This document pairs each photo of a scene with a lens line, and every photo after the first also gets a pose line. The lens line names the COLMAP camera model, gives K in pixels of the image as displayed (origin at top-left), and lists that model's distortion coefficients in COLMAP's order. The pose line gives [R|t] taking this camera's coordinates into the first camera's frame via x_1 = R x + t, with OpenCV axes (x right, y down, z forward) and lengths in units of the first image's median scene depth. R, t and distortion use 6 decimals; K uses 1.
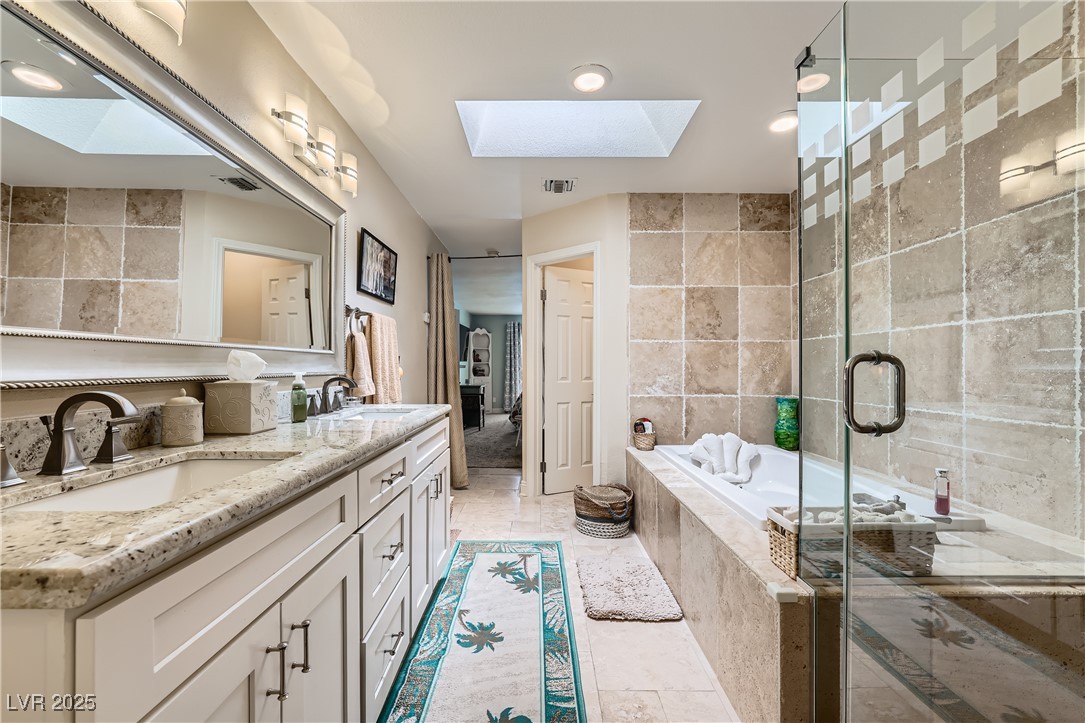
lens RADIAL K [[422.9, 0, 542.5], [0, 422.9, 364.7], [0, 0, 1]] dist [-0.004503, -0.000154]
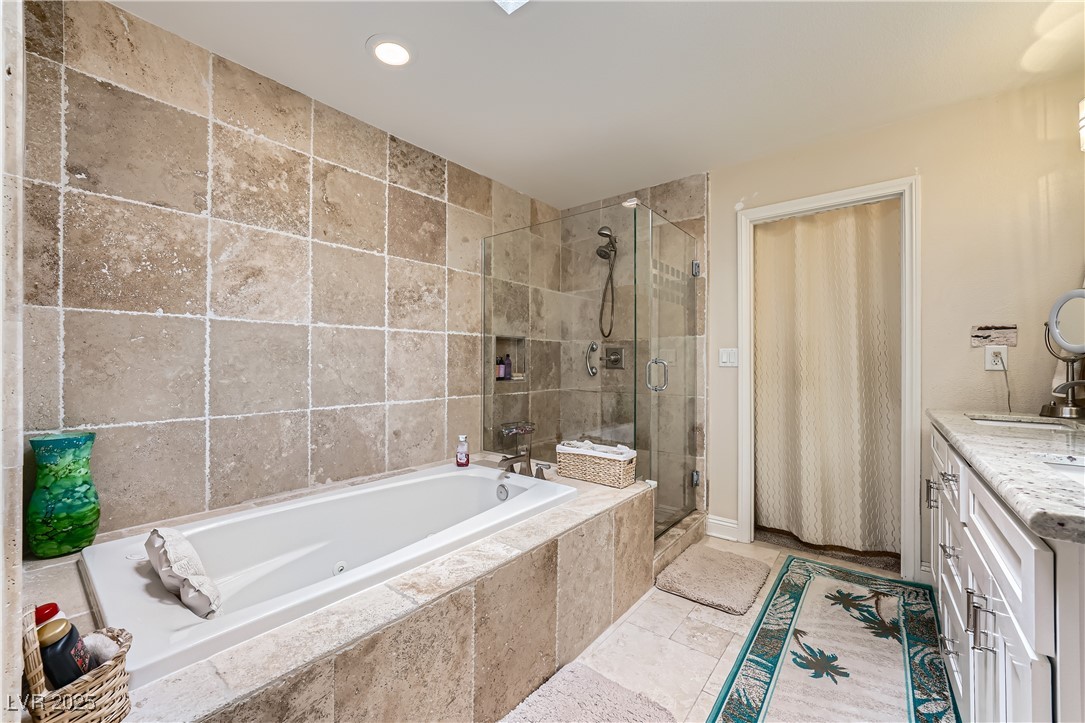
lens RADIAL K [[422.9, 0, 552.6], [0, 422.9, 358.4], [0, 0, 1]] dist [-0.004503, -0.000154]
pose [[-0.780023, -0.000847, 0.625751, -0.167240], [-0.007735, 0.999936, -0.008289, -0.006149], [-0.625704, -0.011305, -0.779979, 1.634330]]
